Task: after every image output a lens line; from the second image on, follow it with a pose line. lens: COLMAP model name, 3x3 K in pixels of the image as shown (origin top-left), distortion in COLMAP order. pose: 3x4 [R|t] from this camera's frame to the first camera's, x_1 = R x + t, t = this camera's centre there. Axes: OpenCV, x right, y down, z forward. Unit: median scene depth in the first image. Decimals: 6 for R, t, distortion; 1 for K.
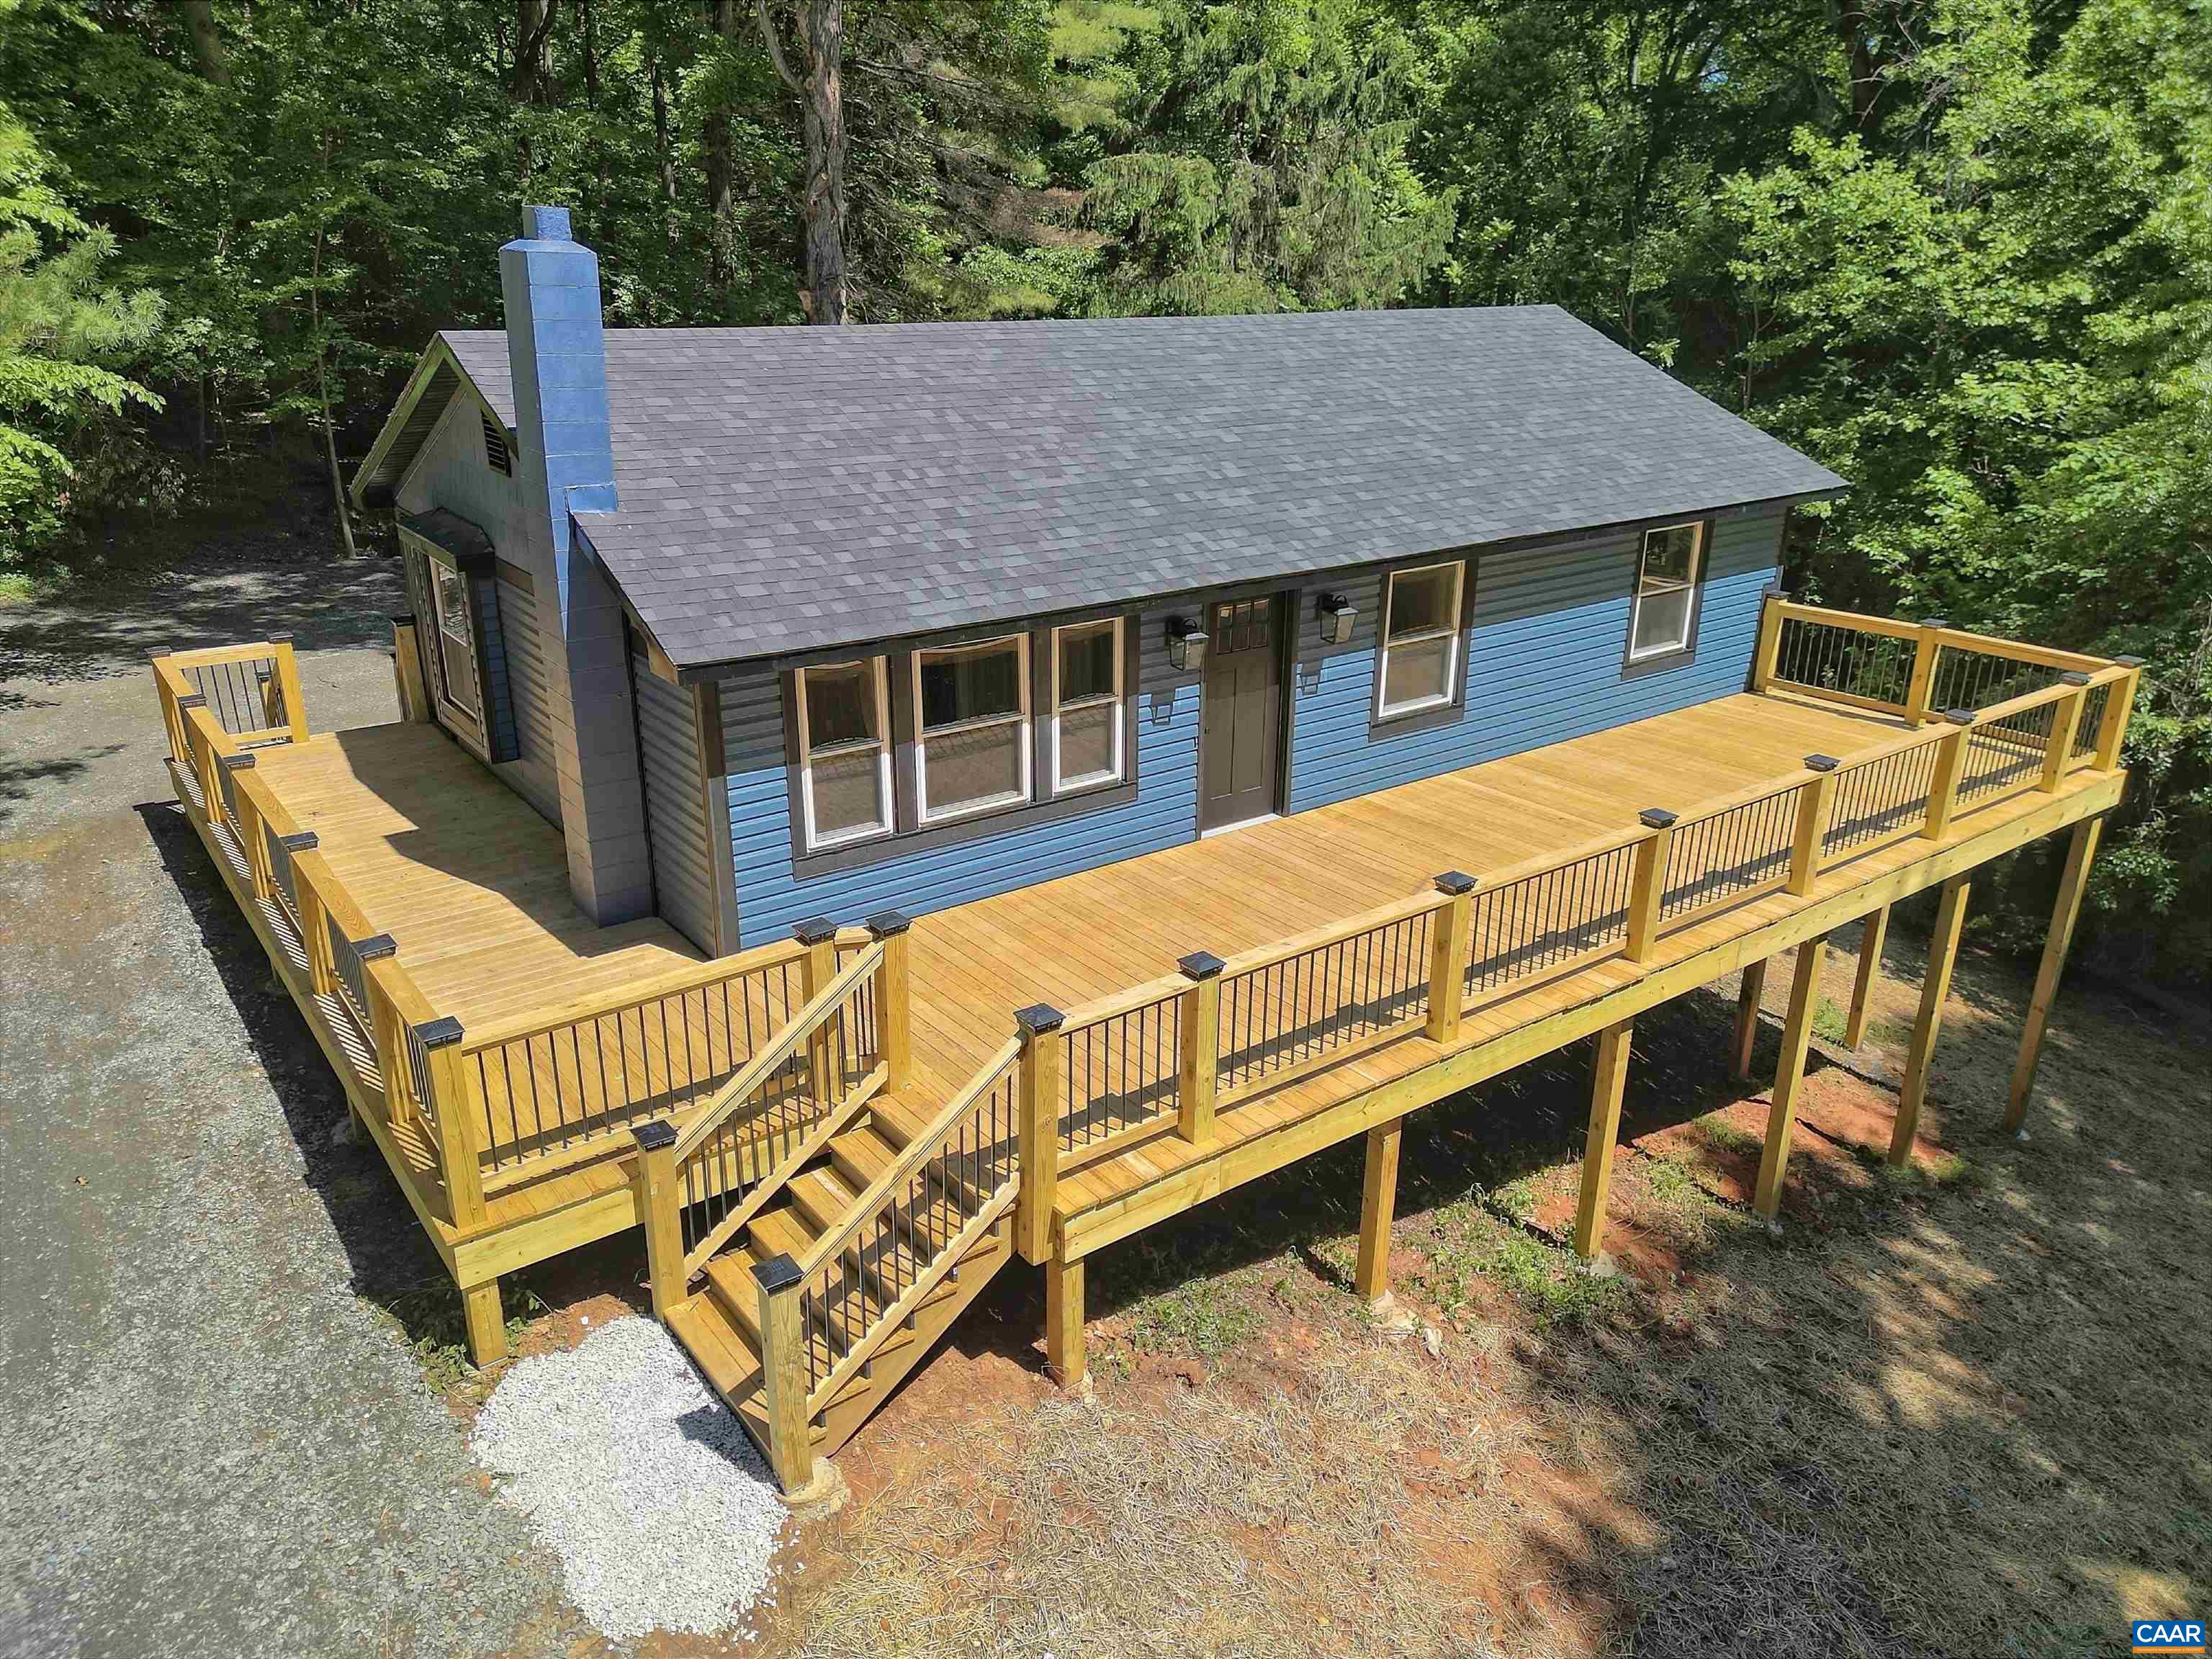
lens RADIAL K [[1550.0, 0, 1110.2], [0, 1550.0, 830.2], [0, 0, 1]] dist [0.071602, -0.066352]
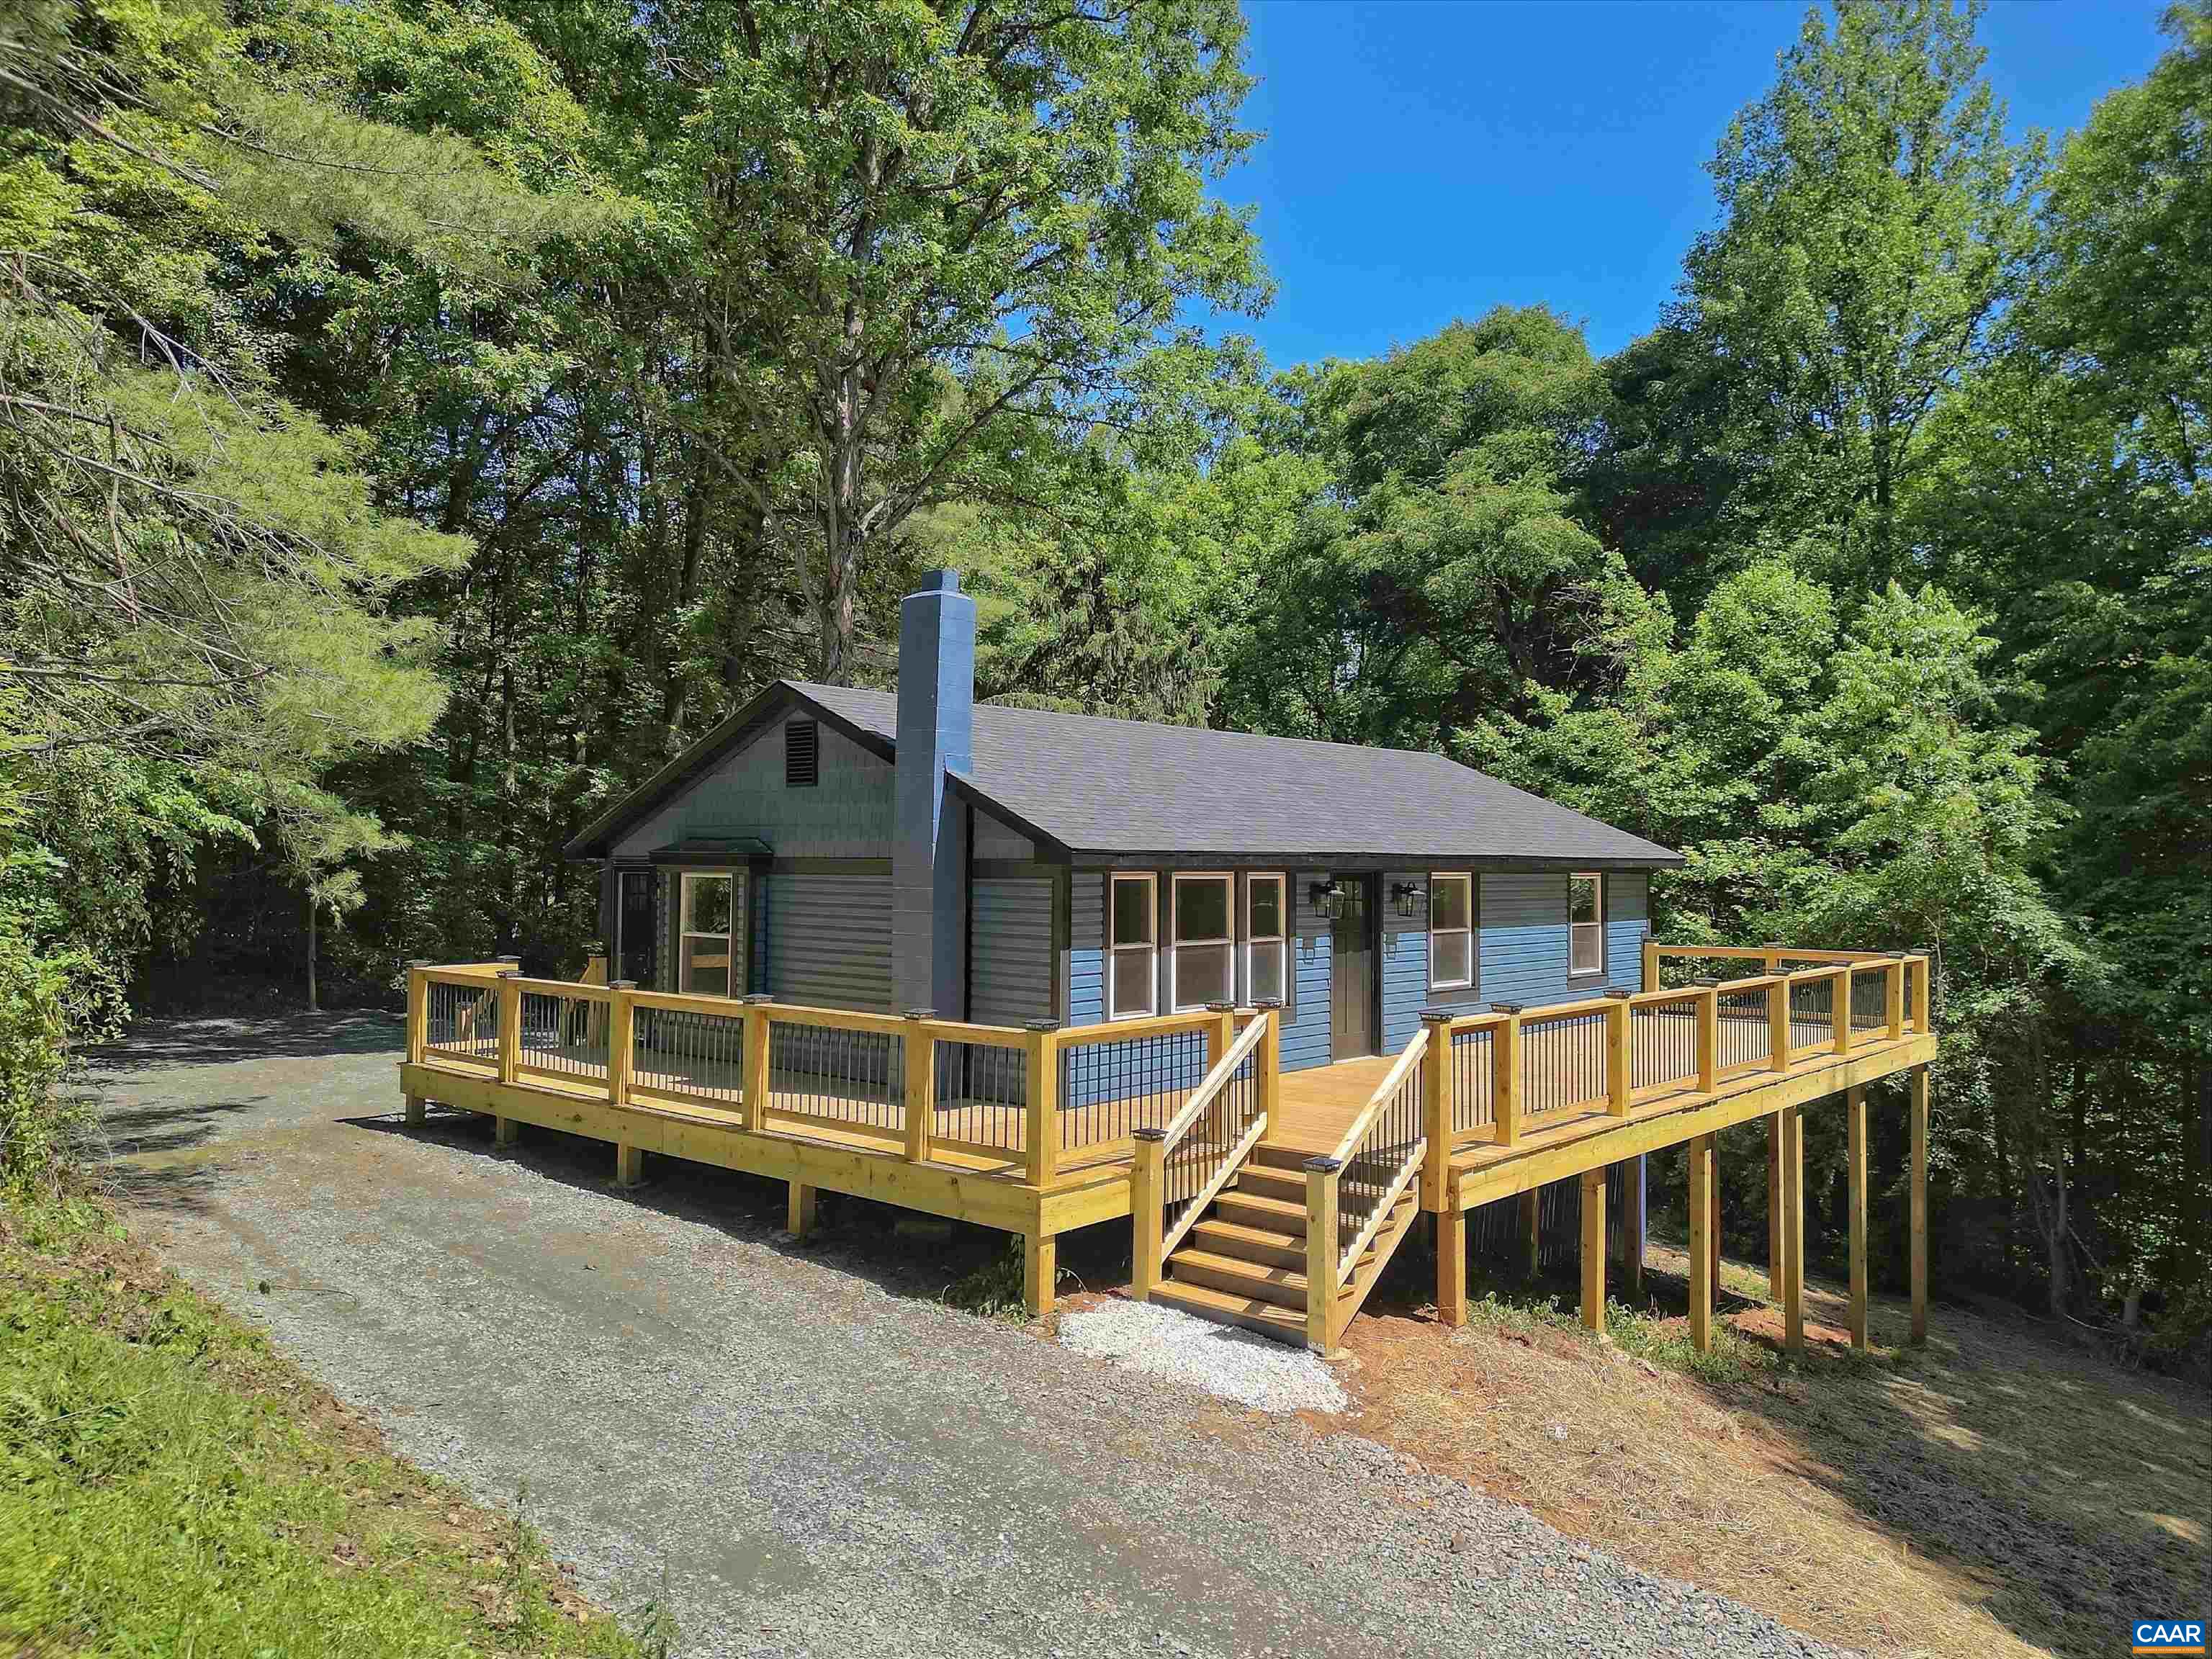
lens RADIAL K [[1547.9, 0, 1110.0], [0, 1547.9, 832.6], [0, 0, 1]] dist [0.086923, -0.101308]
pose [[0.979639, 0.003046, 0.200743, -0.409720], [0.071114, 0.929792, -0.361151, 0.299545], [-0.187749, 0.368073, 0.910644, -0.210295]]
